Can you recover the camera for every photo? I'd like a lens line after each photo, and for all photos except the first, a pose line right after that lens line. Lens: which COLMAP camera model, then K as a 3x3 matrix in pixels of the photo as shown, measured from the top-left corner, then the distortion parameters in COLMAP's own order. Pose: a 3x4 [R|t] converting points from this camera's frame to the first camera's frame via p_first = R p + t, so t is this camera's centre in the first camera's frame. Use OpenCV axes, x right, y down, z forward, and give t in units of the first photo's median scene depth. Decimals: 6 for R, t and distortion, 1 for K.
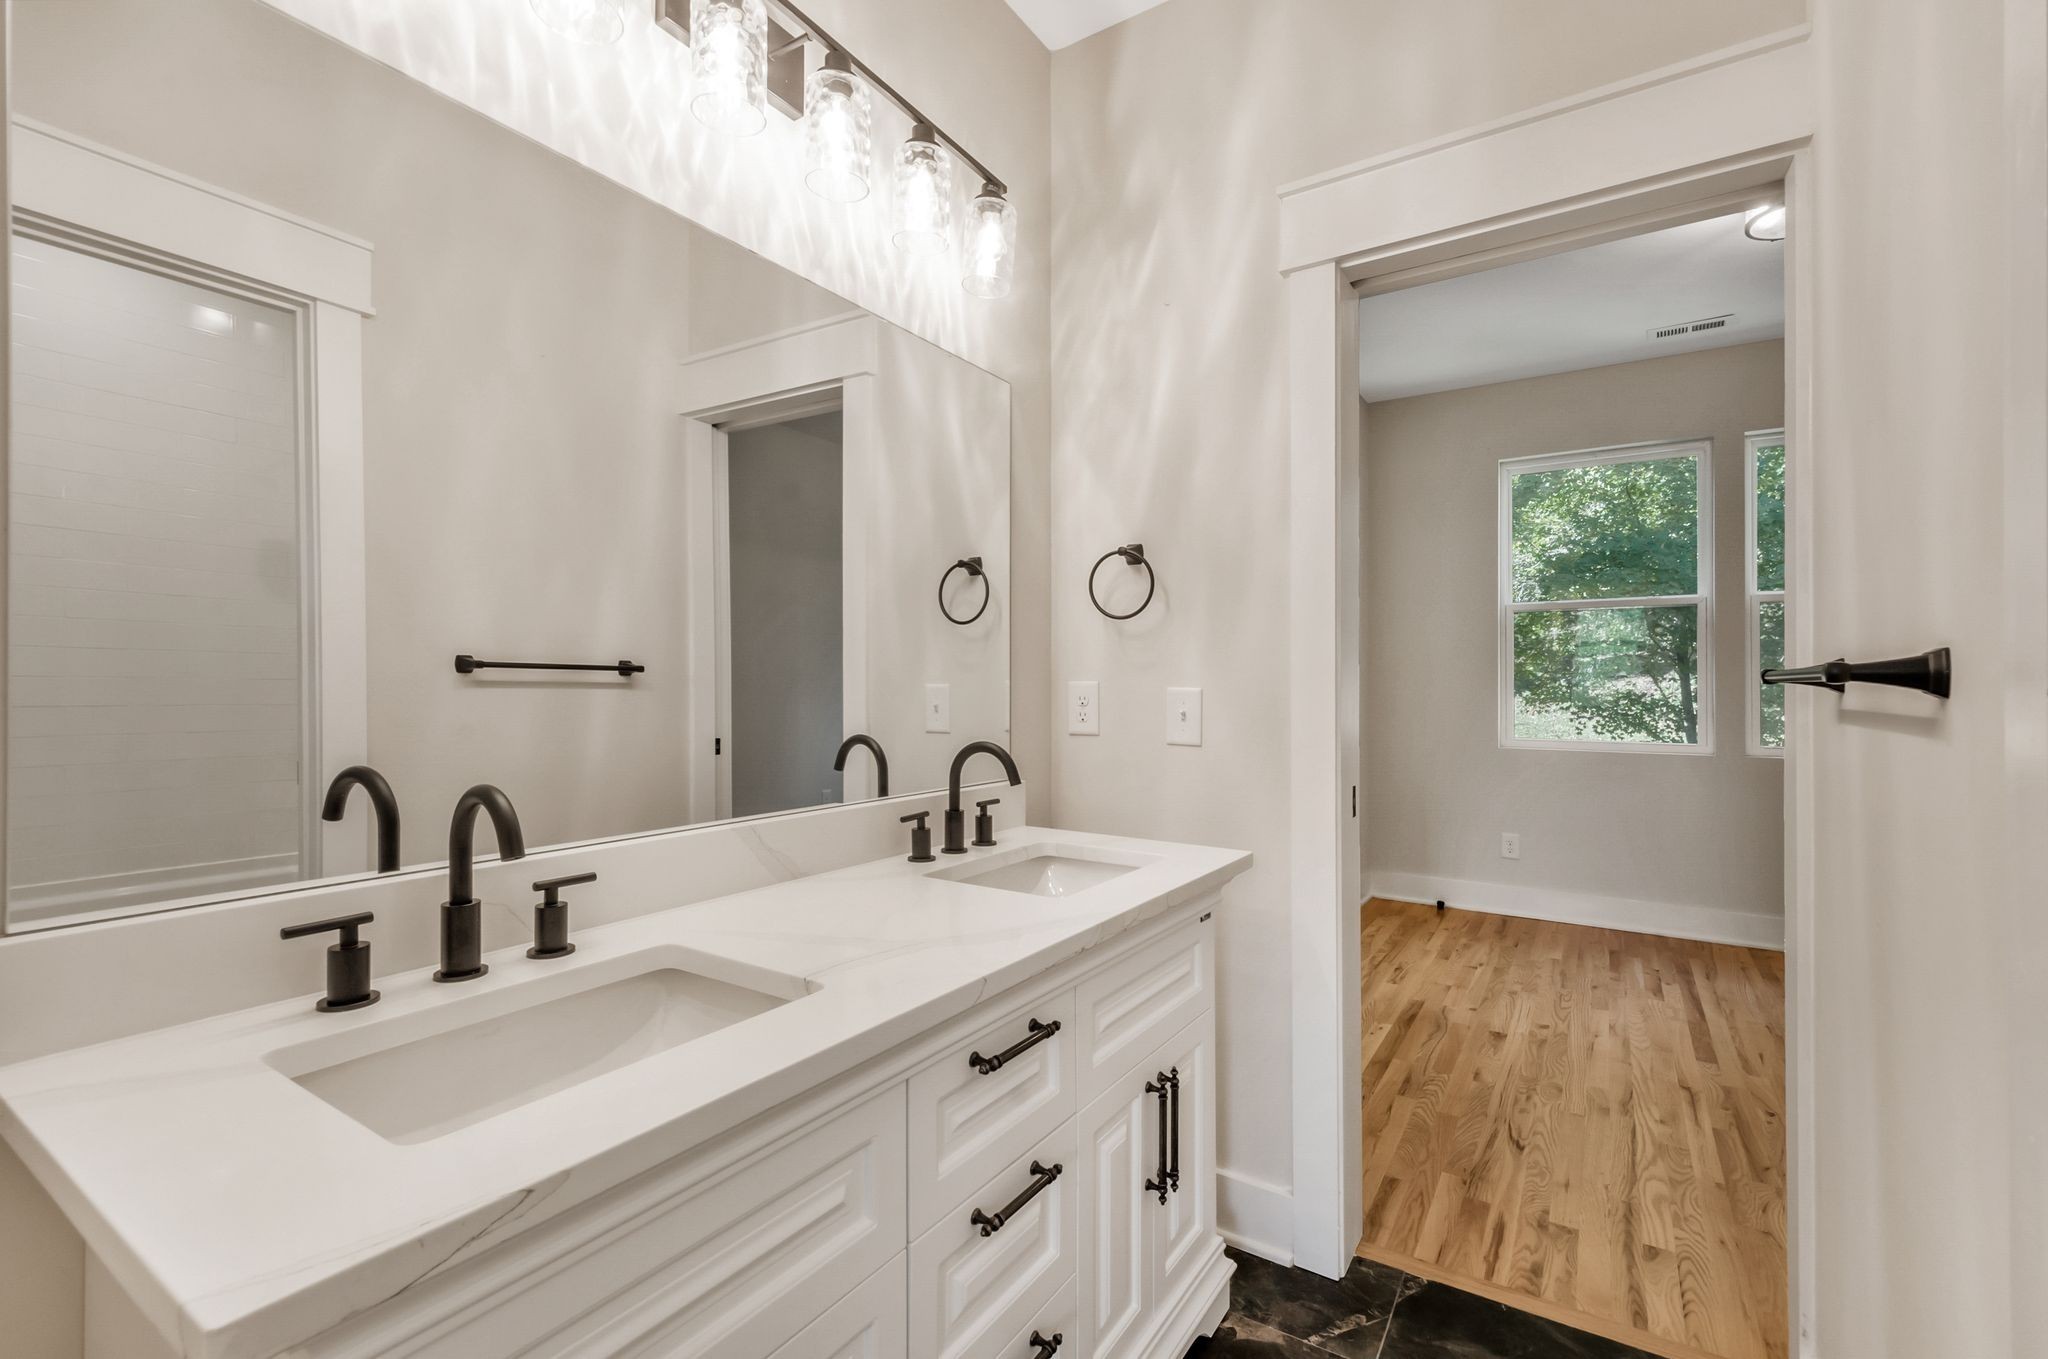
lens RADIAL K [[908.3, 0, 1014.5], [0, 908.3, 660.8], [0, 0, 1]] dist [0.000630, -0.000691]
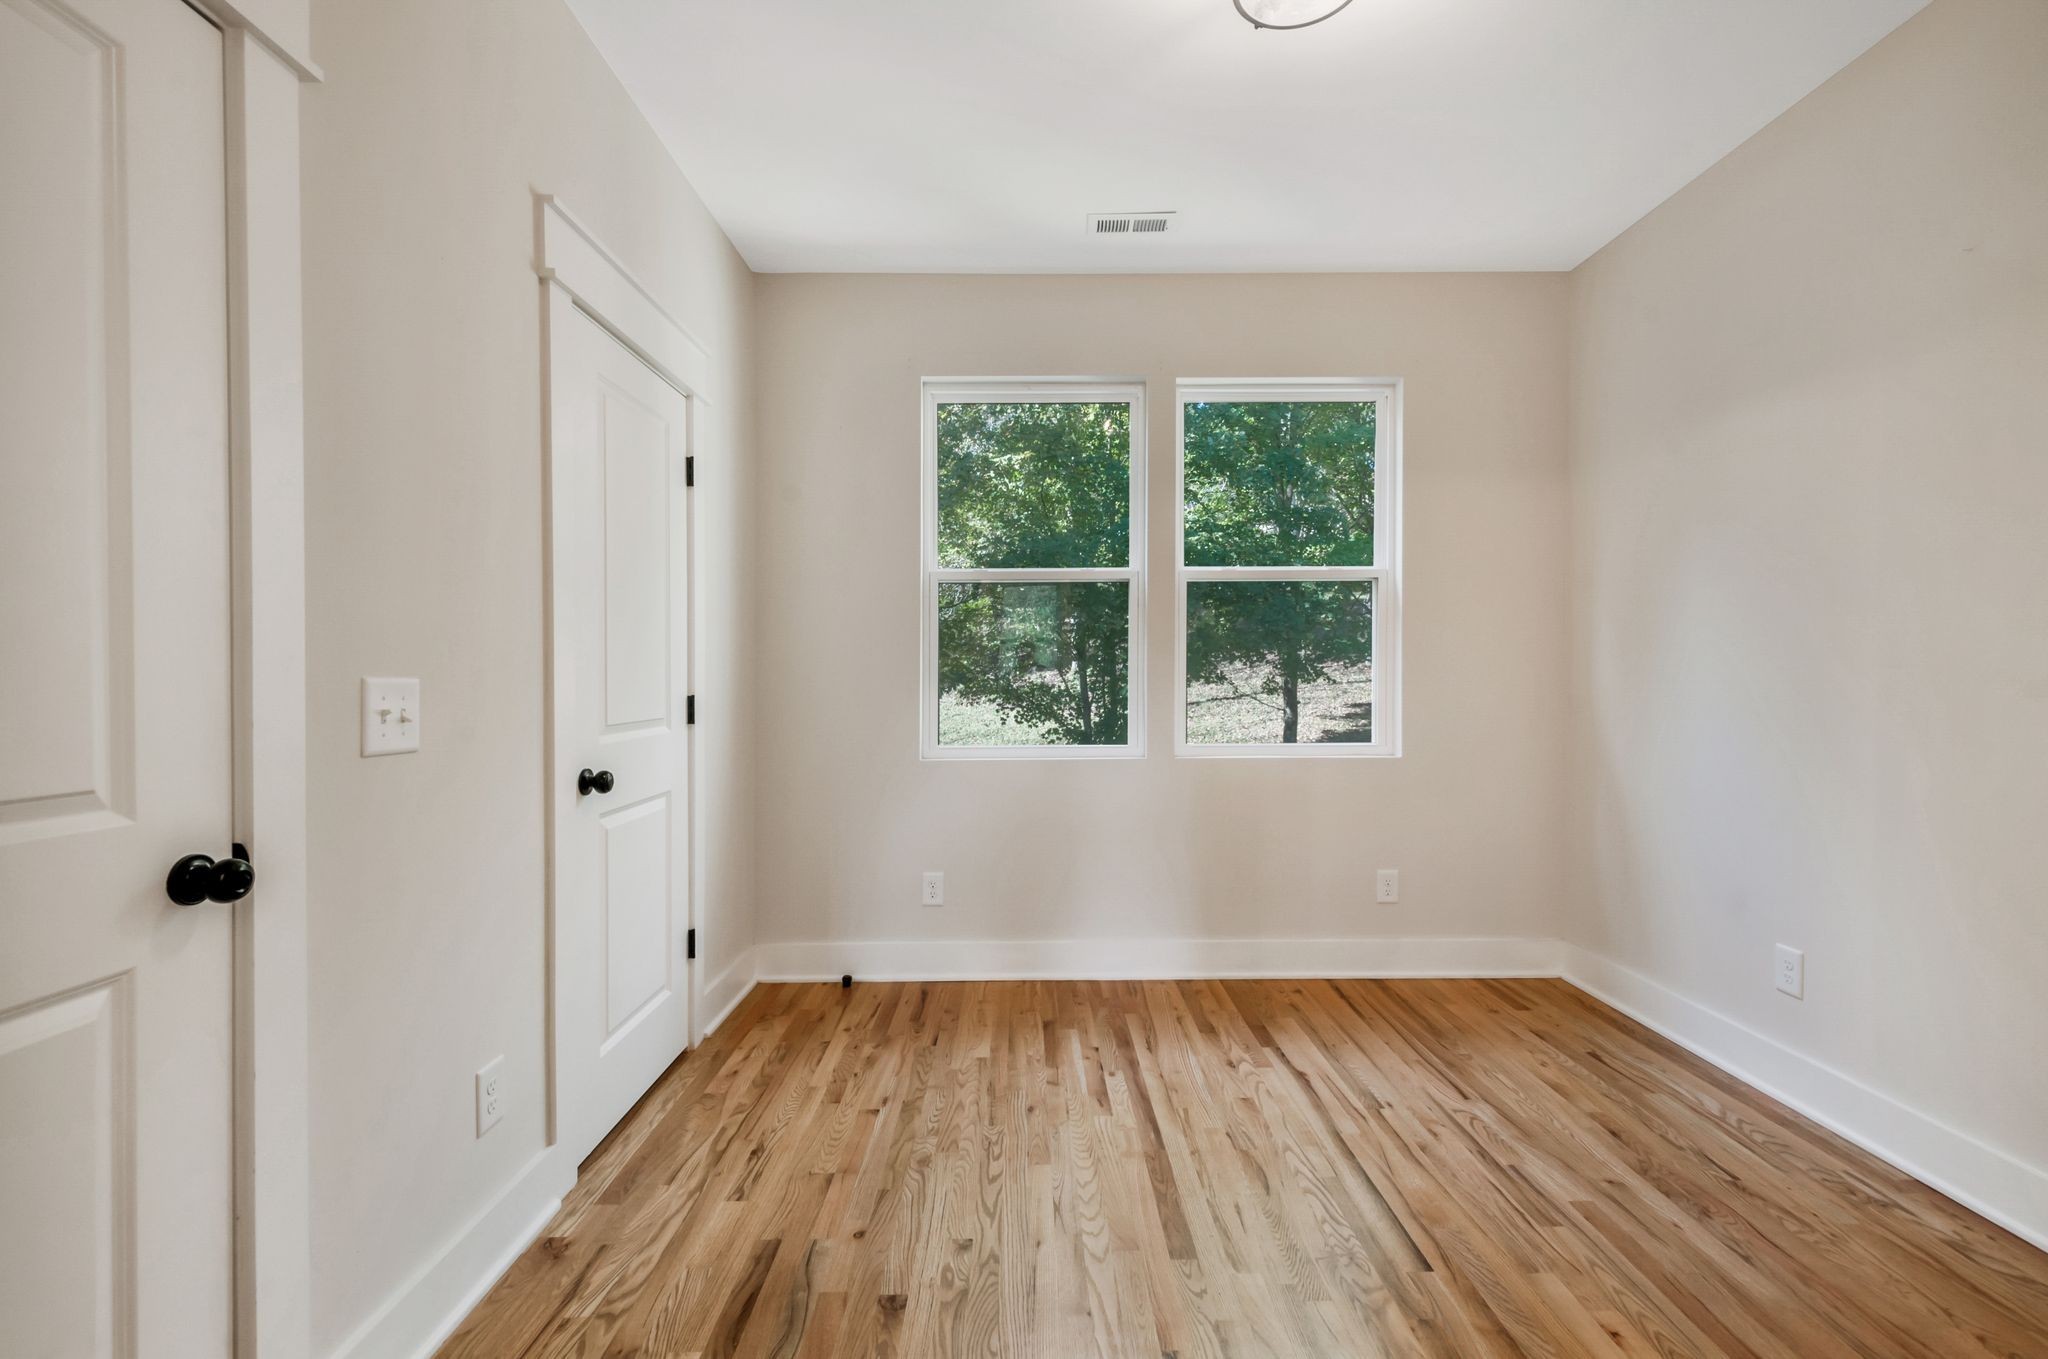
lens RADIAL K [[908.3, 0, 1024.3], [0, 908.3, 671.8], [0, 0, 1]] dist [0.000630, -0.000691]
pose [[0.836270, -0.004617, 0.548298, 0.221571], [-0.004541, 0.999872, 0.015345, 0.011436], [-0.548298, -0.015323, 0.836142, 0.370498]]
